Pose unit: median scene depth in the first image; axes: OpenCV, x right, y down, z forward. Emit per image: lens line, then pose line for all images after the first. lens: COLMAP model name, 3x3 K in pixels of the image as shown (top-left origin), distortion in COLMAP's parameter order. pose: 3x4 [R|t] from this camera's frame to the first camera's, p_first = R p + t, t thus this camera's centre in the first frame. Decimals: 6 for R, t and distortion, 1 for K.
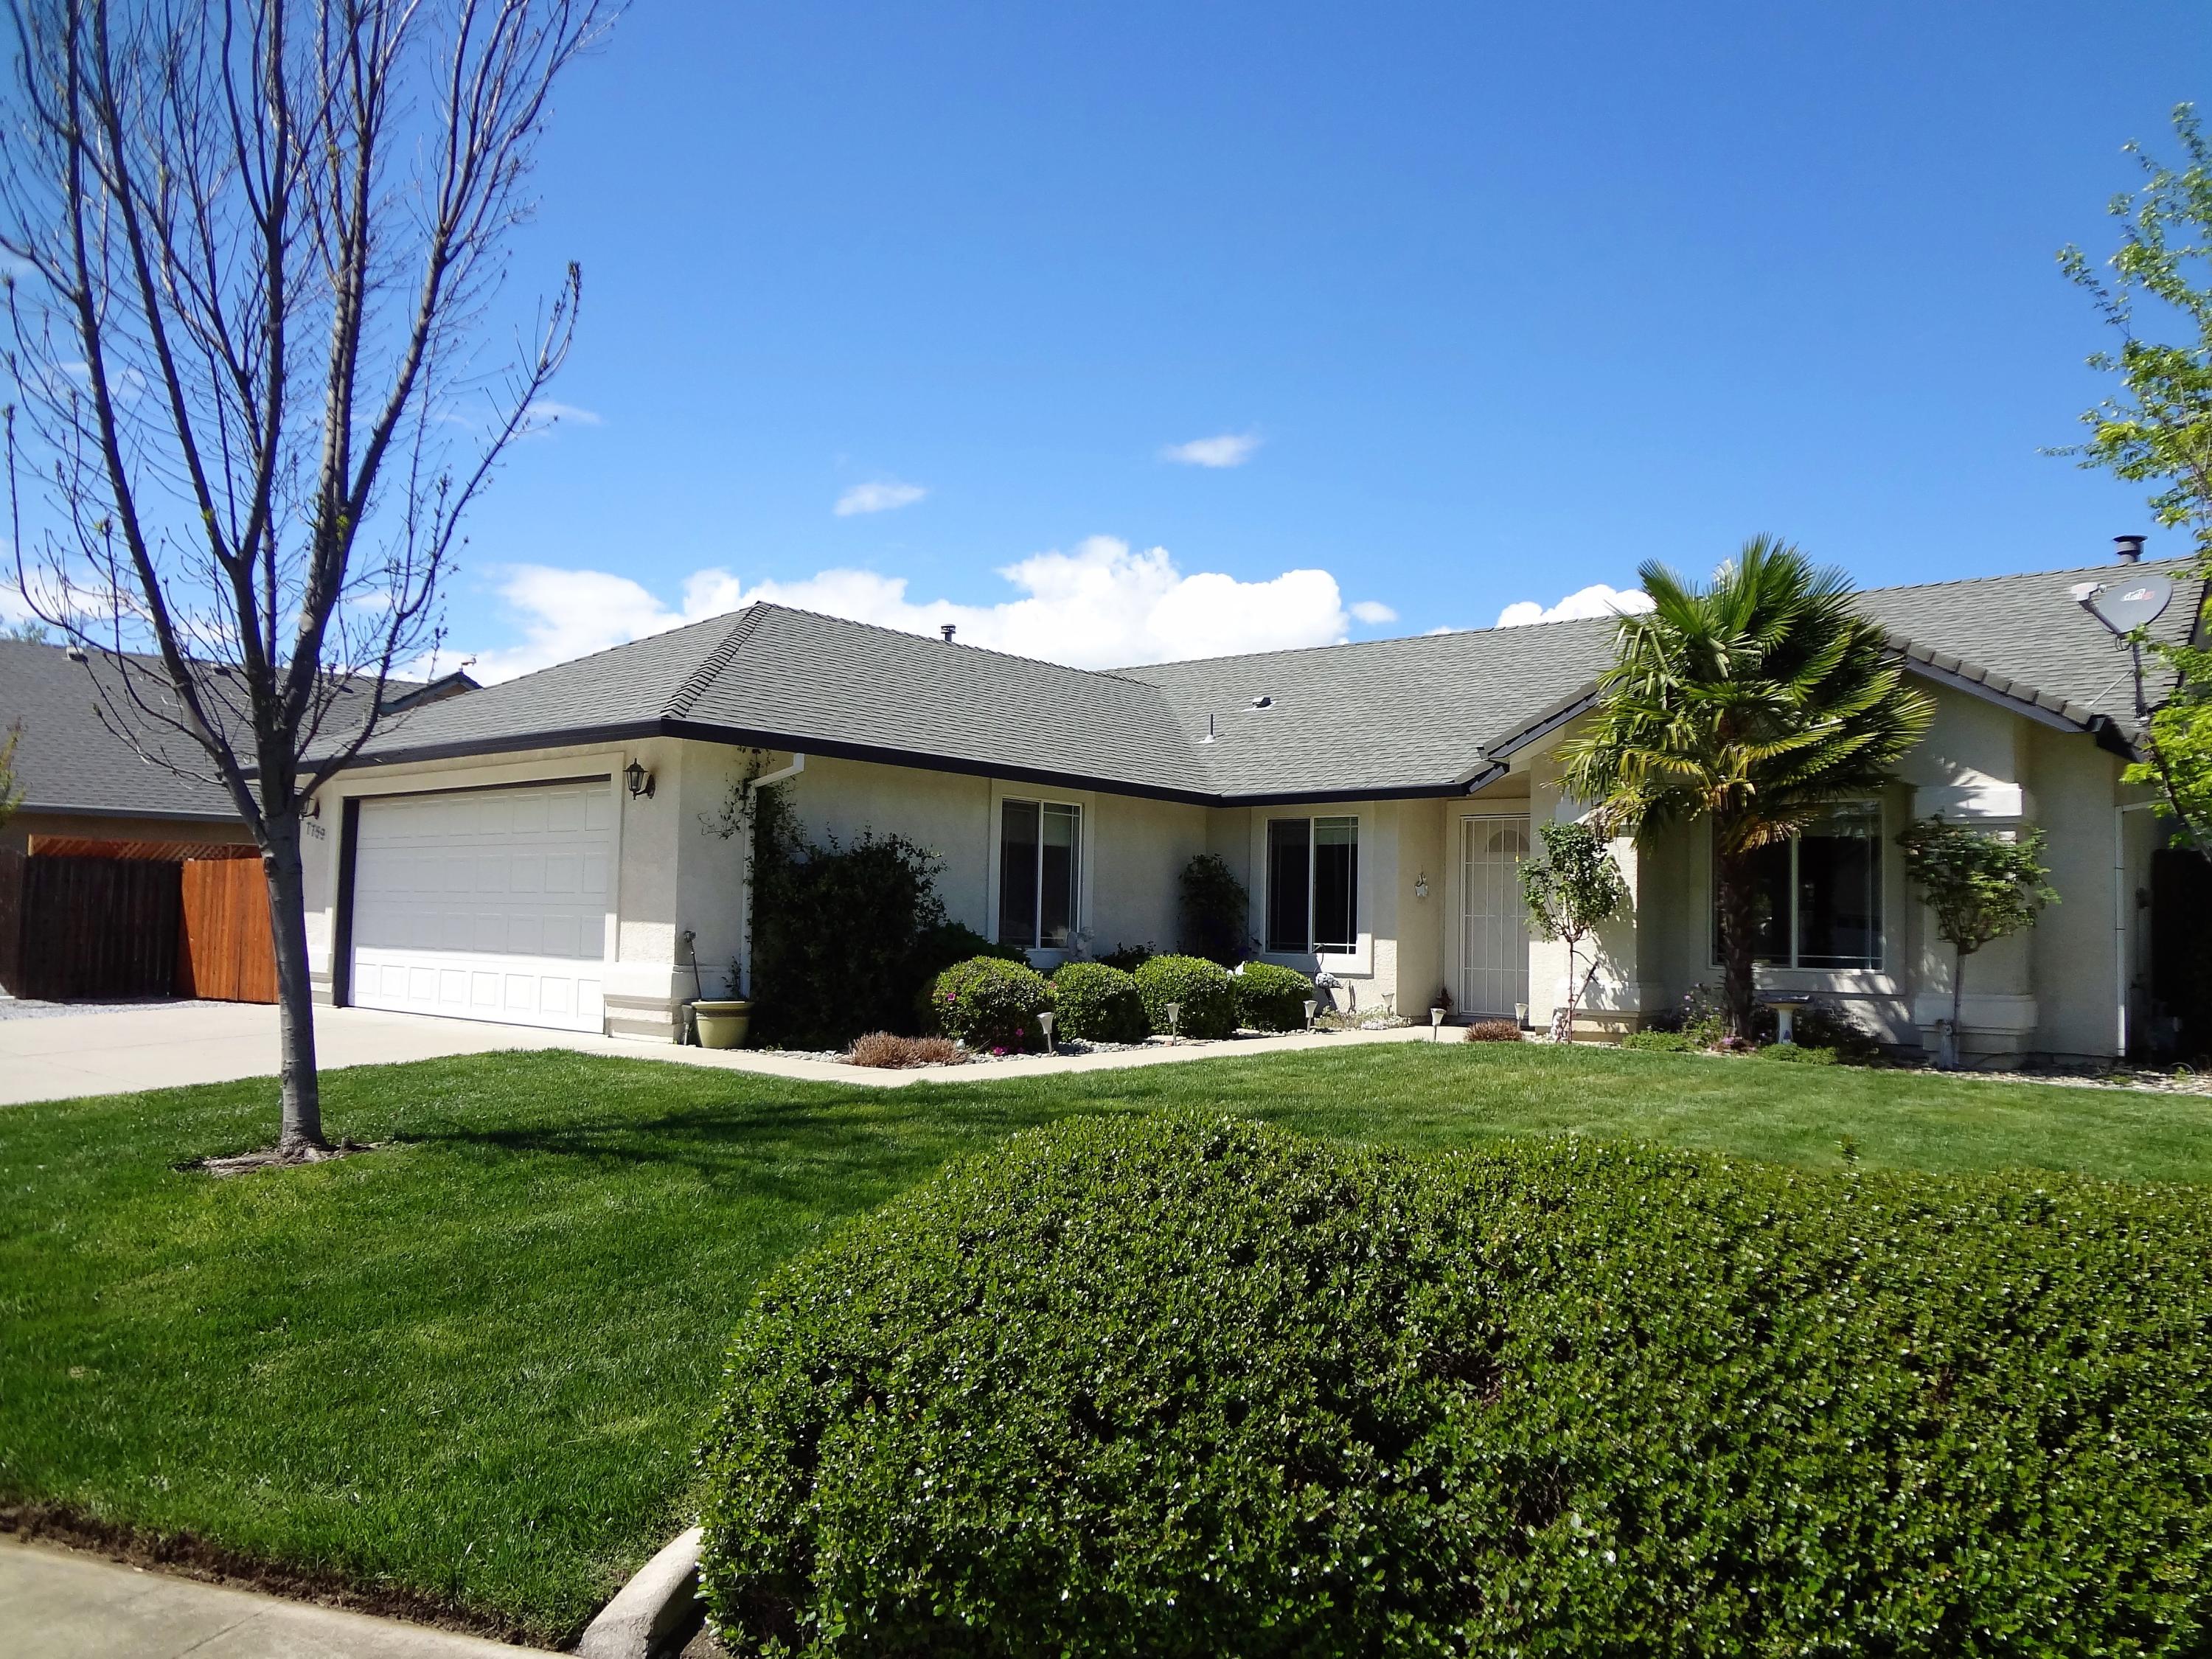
lens RADIAL K [[1713.8, 0, 1106.0], [0, 1713.8, 829.5], [0, 0, 1]] dist [-0.080889, 0.004516]
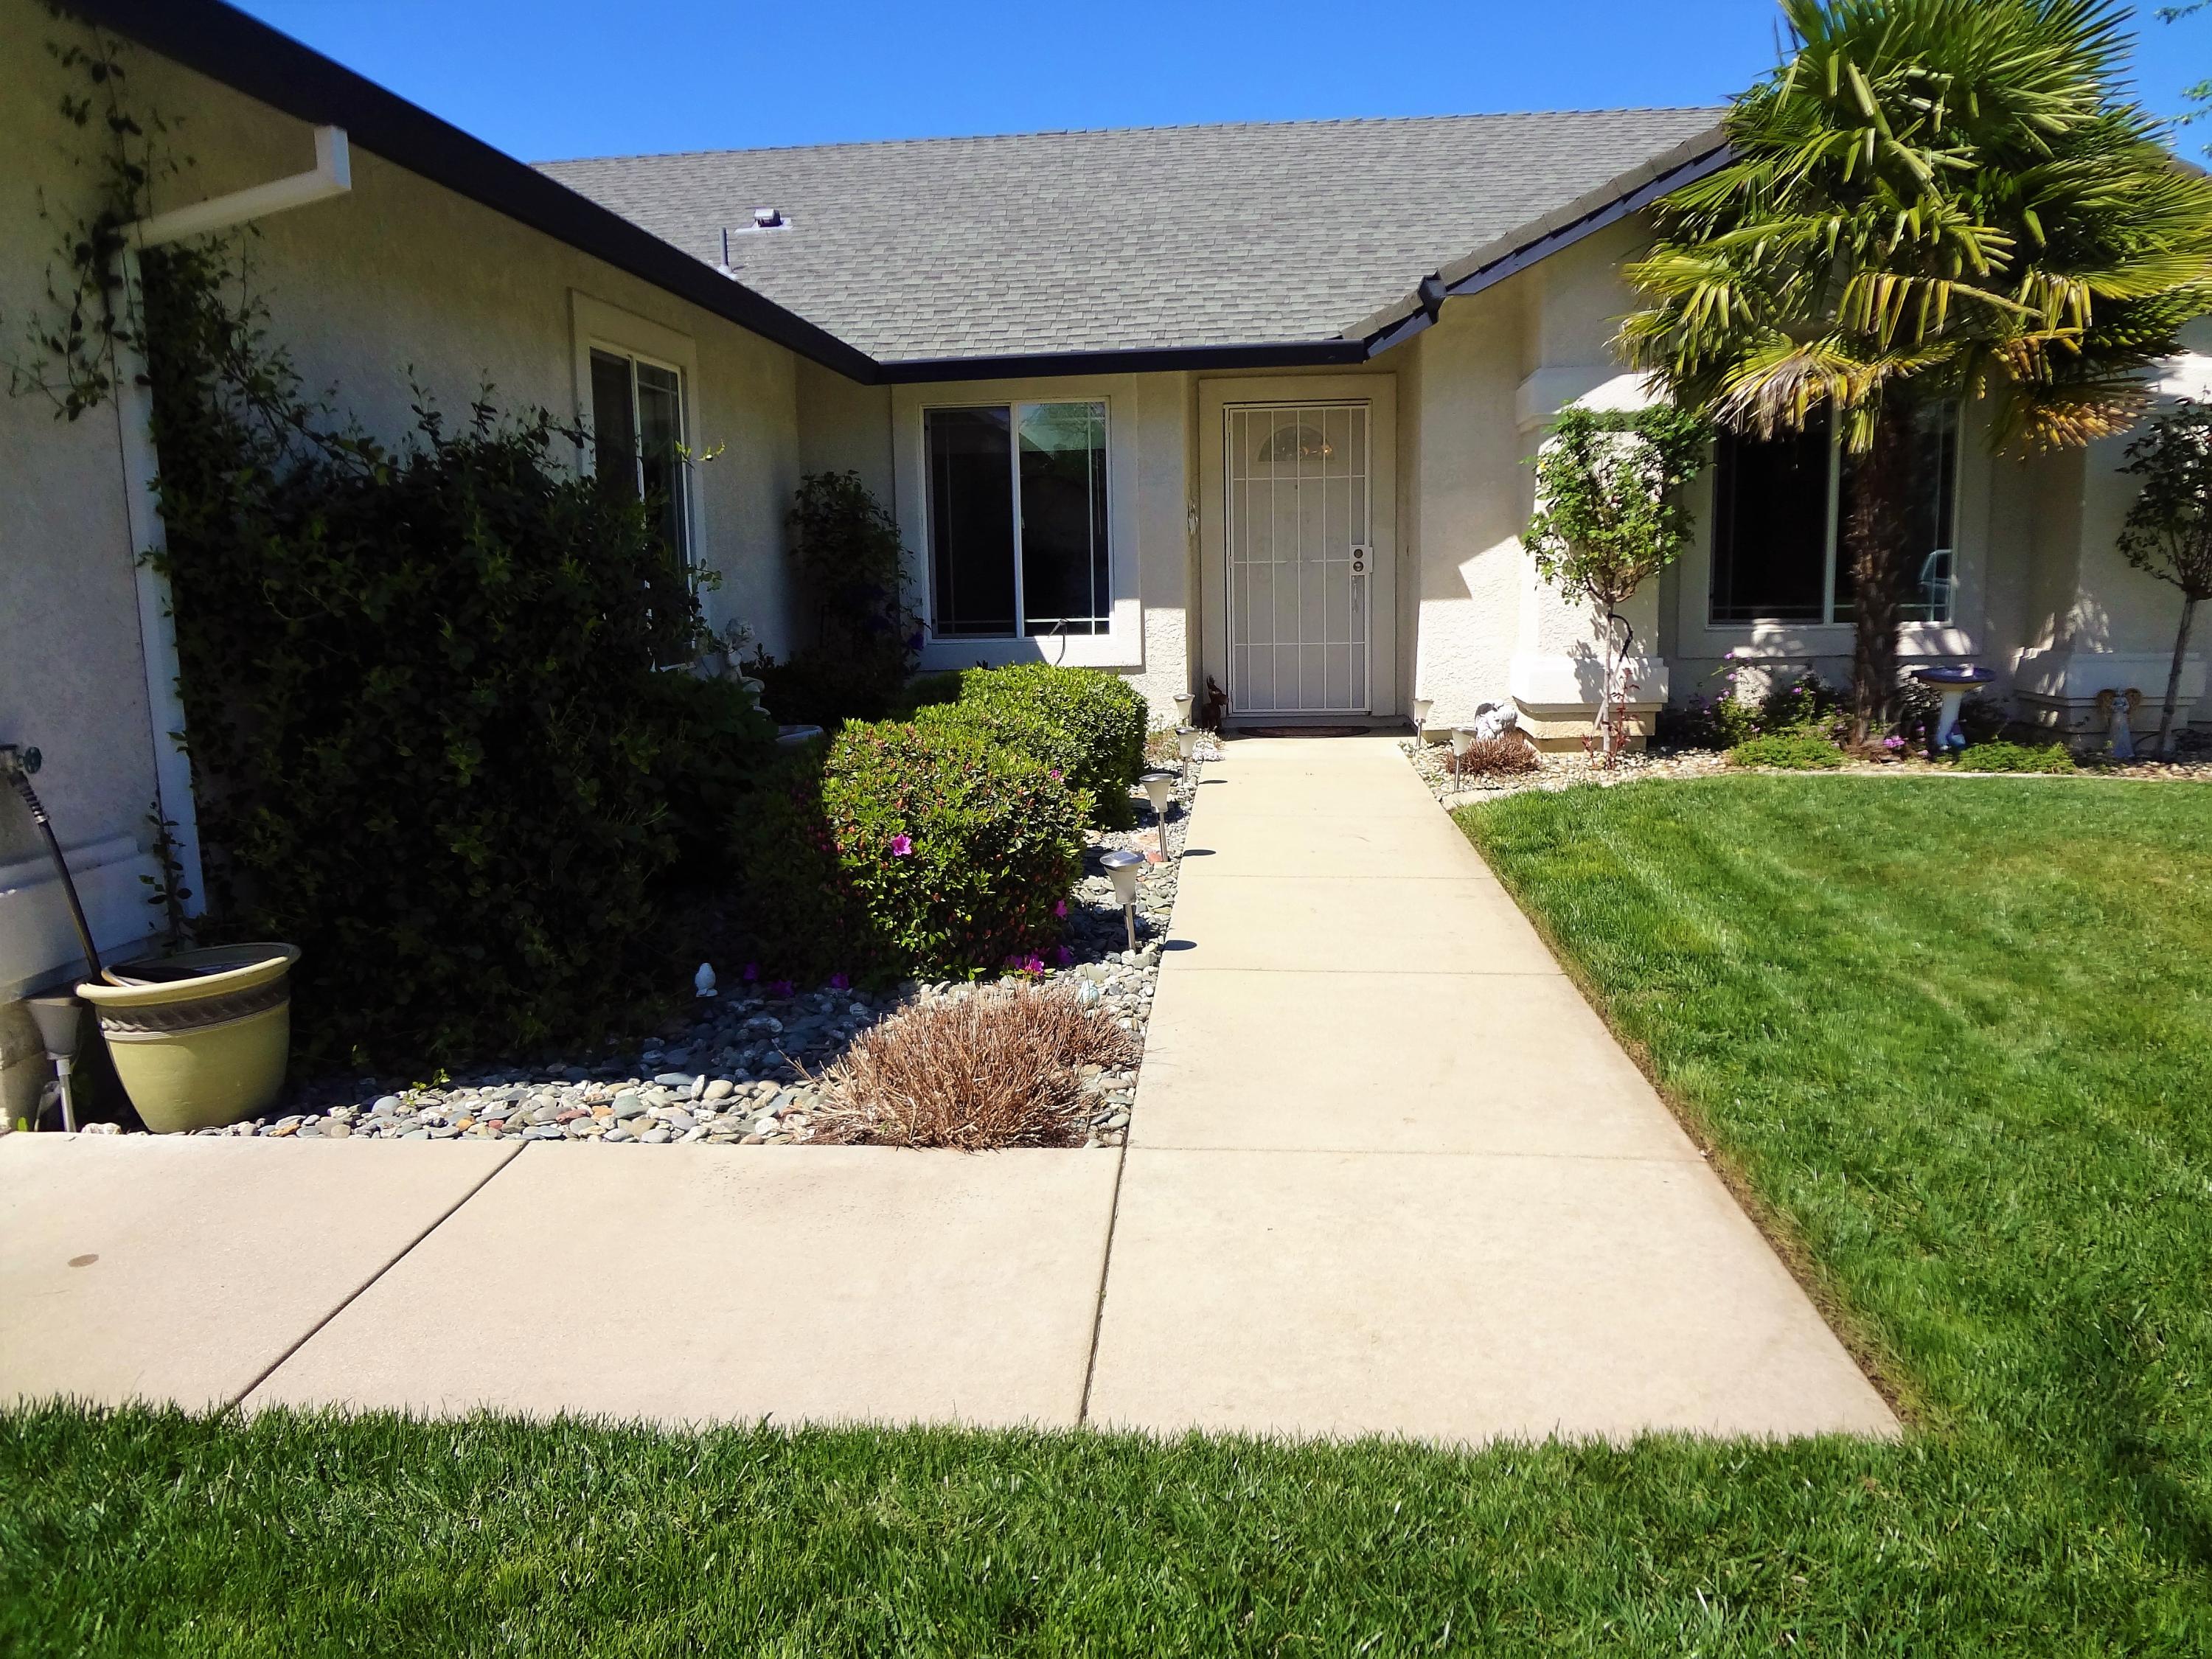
lens RADIAL K [[1632.0, 0, 1096.4], [0, 1632.0, 826.9], [0, 0, 1]] dist [-0.064539, 0.019342]
pose [[0.818502, -0.132755, 0.558955, -0.231737], [0.008426, 0.975605, 0.219374, 0.015078], [-0.574442, -0.174848, 0.799652, 0.637741]]
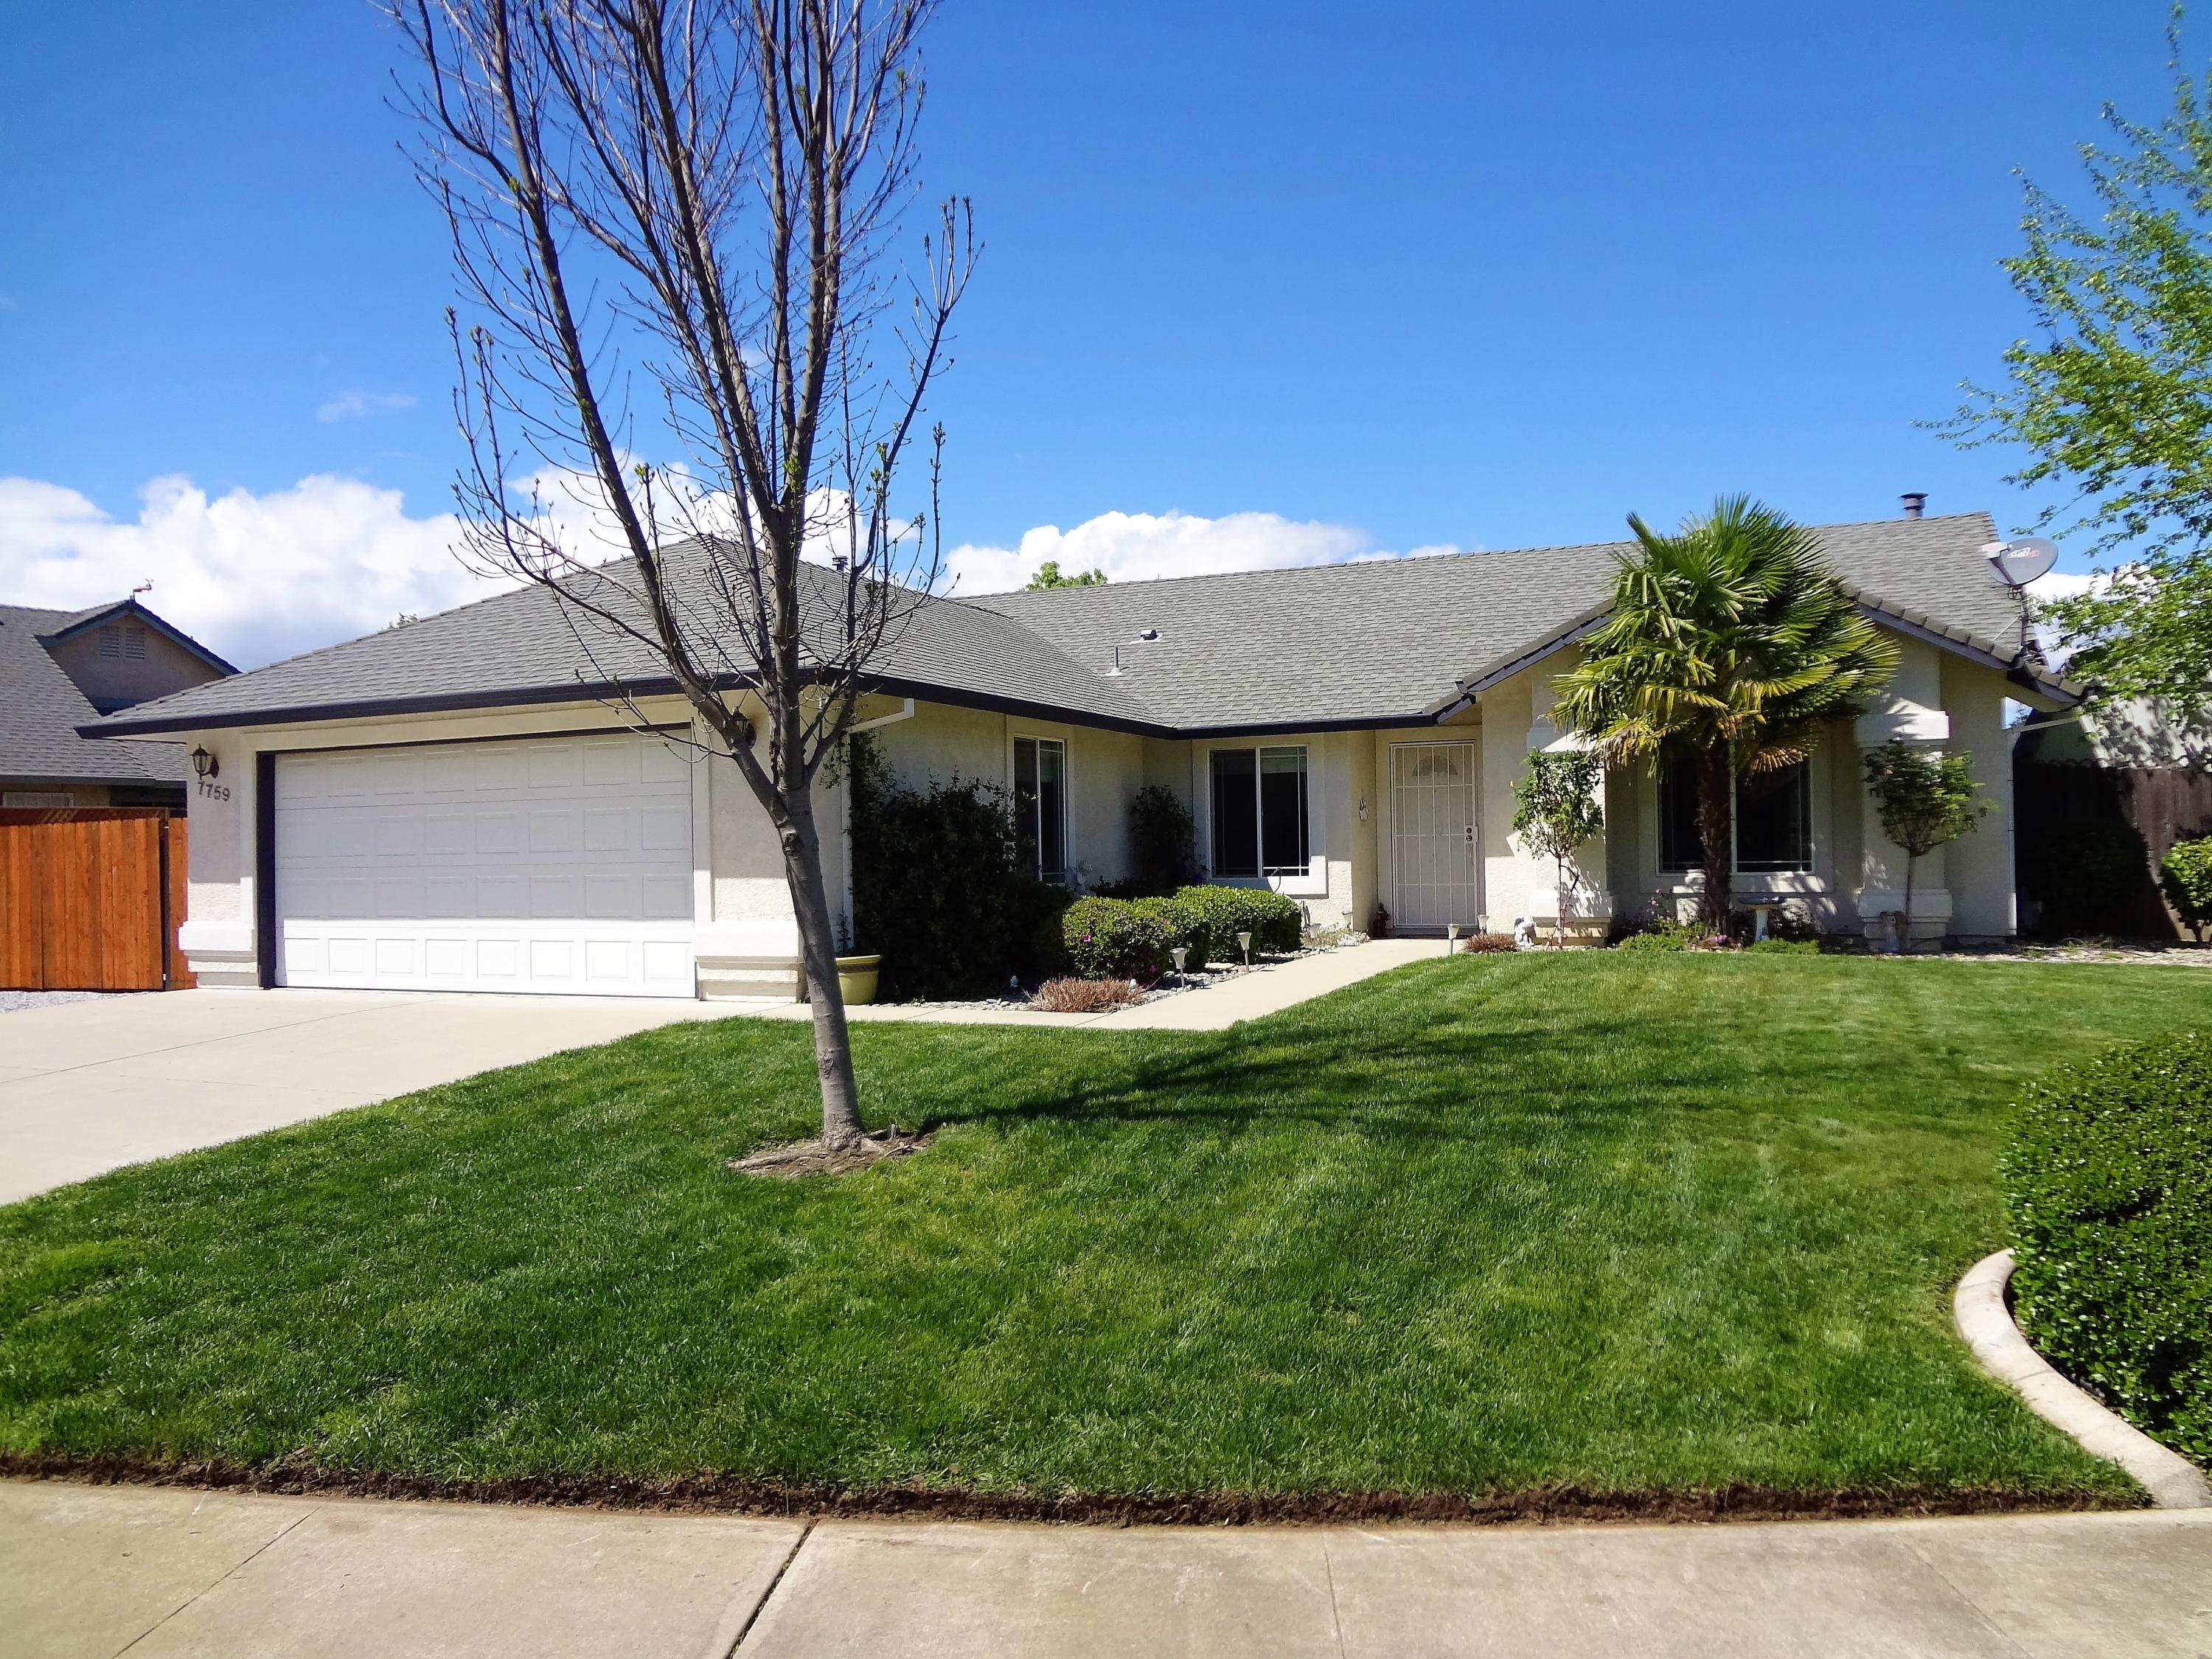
lens RADIAL K [[1713.8, 0, 1106.0], [0, 1713.8, 829.5], [0, 0, 1]] dist [-0.080889, 0.004516]
pose [[0.956723, -0.036894, 0.288652, -0.339903], [0.022591, 0.998353, 0.052727, -0.018182], [-0.290122, -0.043924, 0.955981, 0.025026]]
